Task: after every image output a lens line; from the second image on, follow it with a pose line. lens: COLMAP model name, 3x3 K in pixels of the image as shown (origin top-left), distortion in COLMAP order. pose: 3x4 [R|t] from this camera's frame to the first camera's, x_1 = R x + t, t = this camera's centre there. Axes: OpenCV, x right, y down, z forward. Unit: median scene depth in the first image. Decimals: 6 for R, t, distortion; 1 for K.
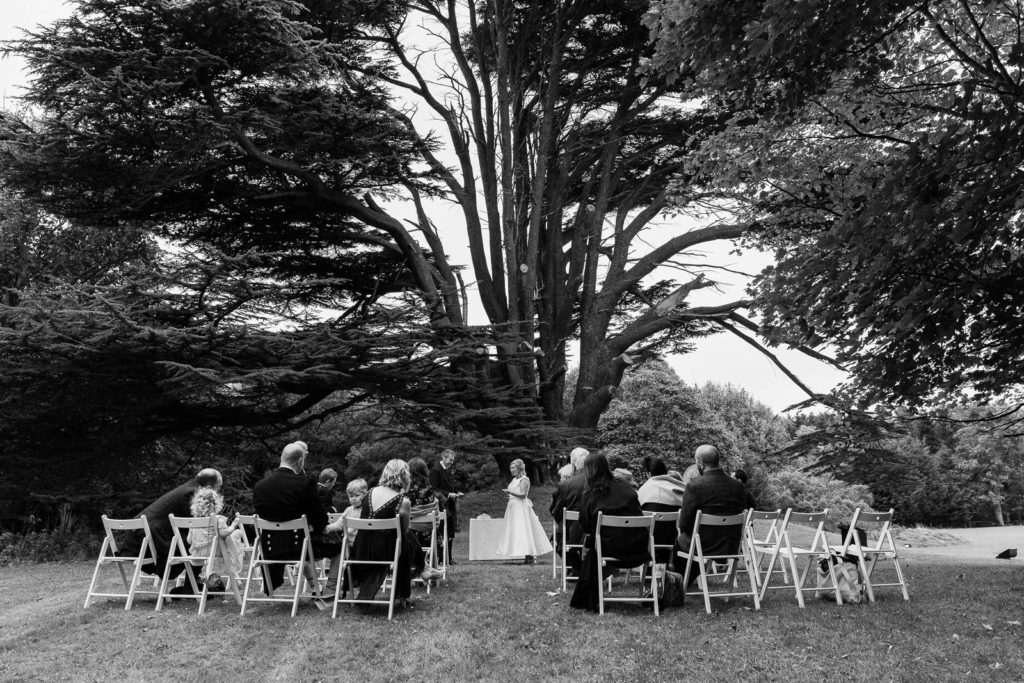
lens RADIAL K [[683.4, 0, 512.0], [0, 683.4, 341.5], [0, 0, 1]] dist [0.006648, -0.000545]
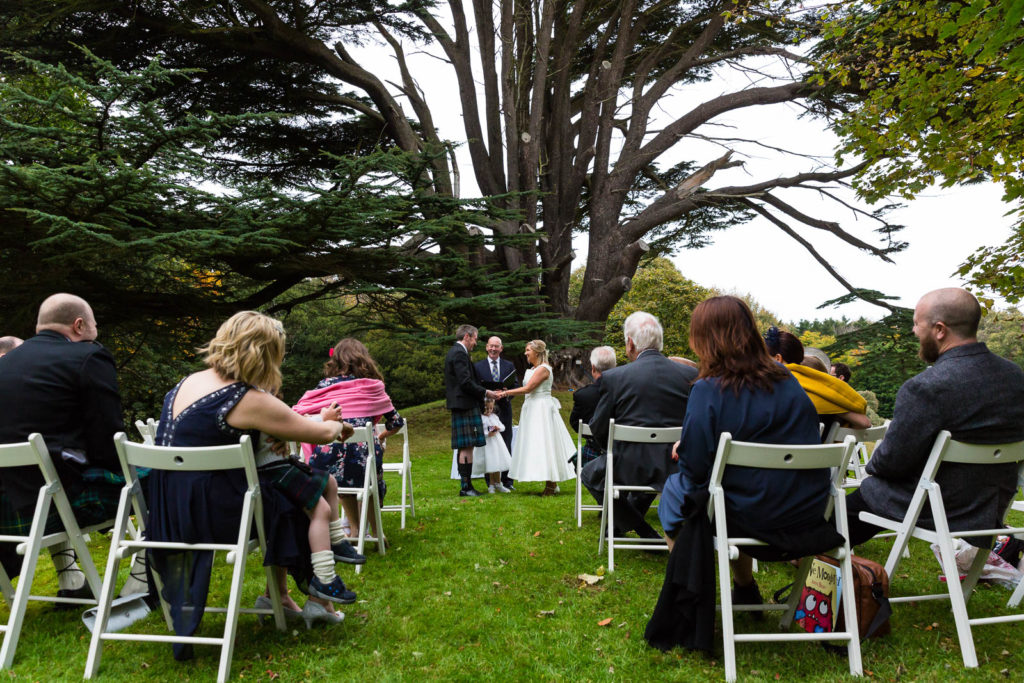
lens RADIAL K [[683.4, 0, 512.0], [0, 683.4, 341.5], [0, 0, 1]] dist [0.006648, -0.000545]
pose [[0.999963, 0.007793, 0.003667, -0.000922], [-0.008221, 0.990613, 0.136450, 0.026950], [-0.002570, -0.136475, 0.990640, 0.116467]]
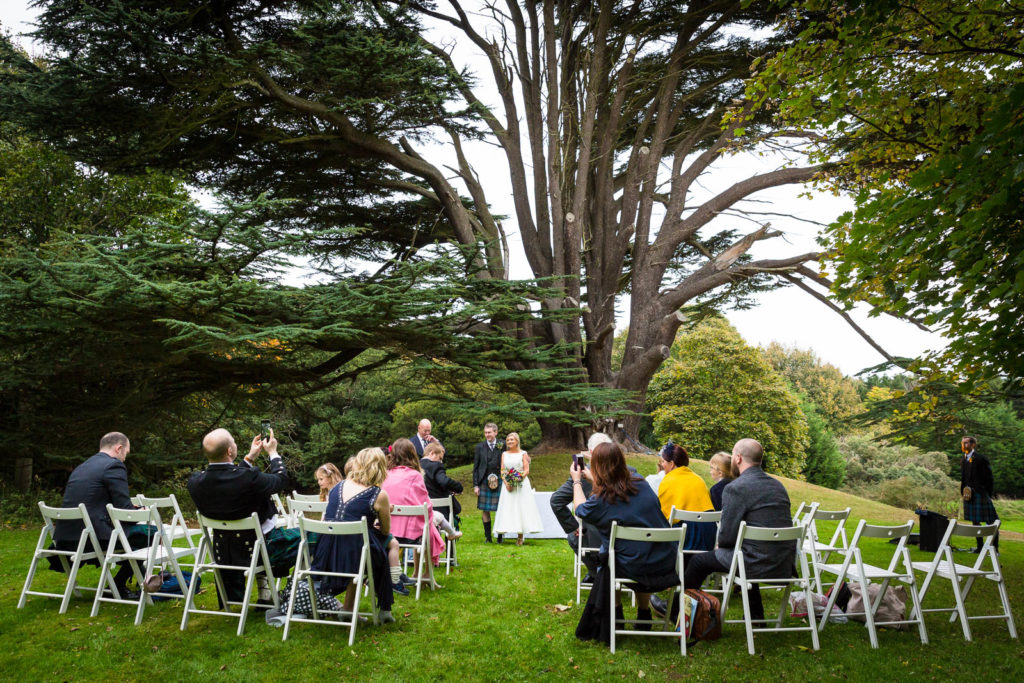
lens RADIAL K [[700.0, 0, 512.0], [0, 700.0, 341.5], [0, 0, 1]] dist [0.005508, 0.000090]
pose [[0.996879, 0.010083, -0.078295, 0.014232], [-0.004873, 0.997778, 0.066445, -0.002184], [0.078791, -0.065856, 0.994714, 0.039410]]
